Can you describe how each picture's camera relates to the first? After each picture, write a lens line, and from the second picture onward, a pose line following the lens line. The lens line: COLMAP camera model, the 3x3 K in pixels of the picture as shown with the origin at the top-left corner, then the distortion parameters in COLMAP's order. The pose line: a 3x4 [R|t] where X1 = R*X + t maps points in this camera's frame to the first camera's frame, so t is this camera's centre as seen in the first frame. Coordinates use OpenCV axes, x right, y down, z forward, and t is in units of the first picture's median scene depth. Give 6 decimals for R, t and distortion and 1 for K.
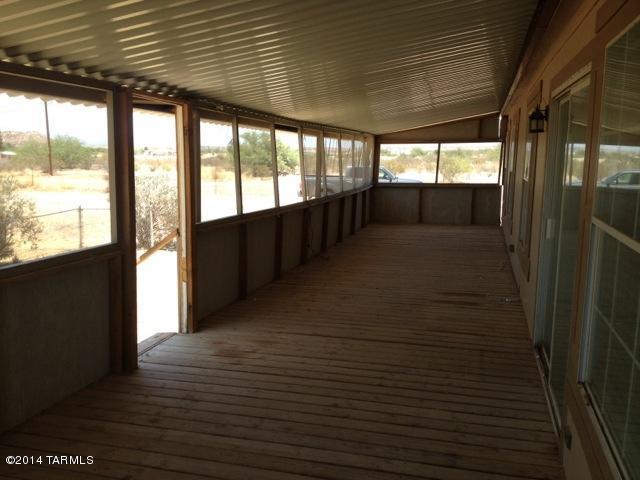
lens RADIAL K [[603.2, 0, 319.4], [0, 603.2, 245.9], [0, 0, 1]] dist [0.178604, -0.378106]
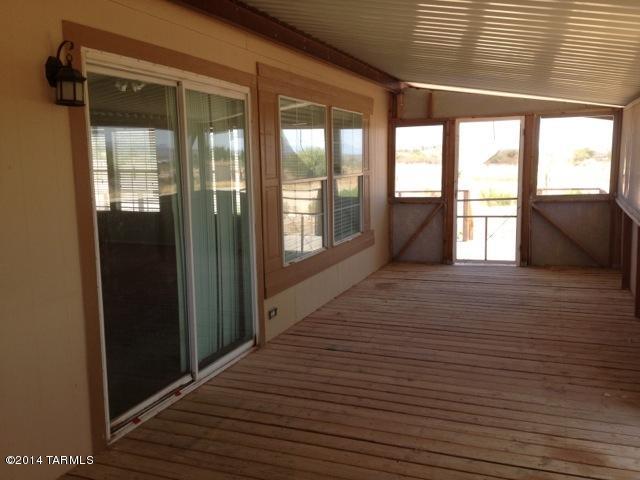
lens RADIAL K [[603.2, 0, 319.4], [0, 603.2, 245.9], [0, 0, 1]] dist [0.178604, -0.378106]
pose [[-0.994868, -0.021173, 0.098942, 0.079829], [0.008768, 0.956142, 0.292773, -0.269421], [-0.100801, 0.292138, -0.951049, 1.879474]]
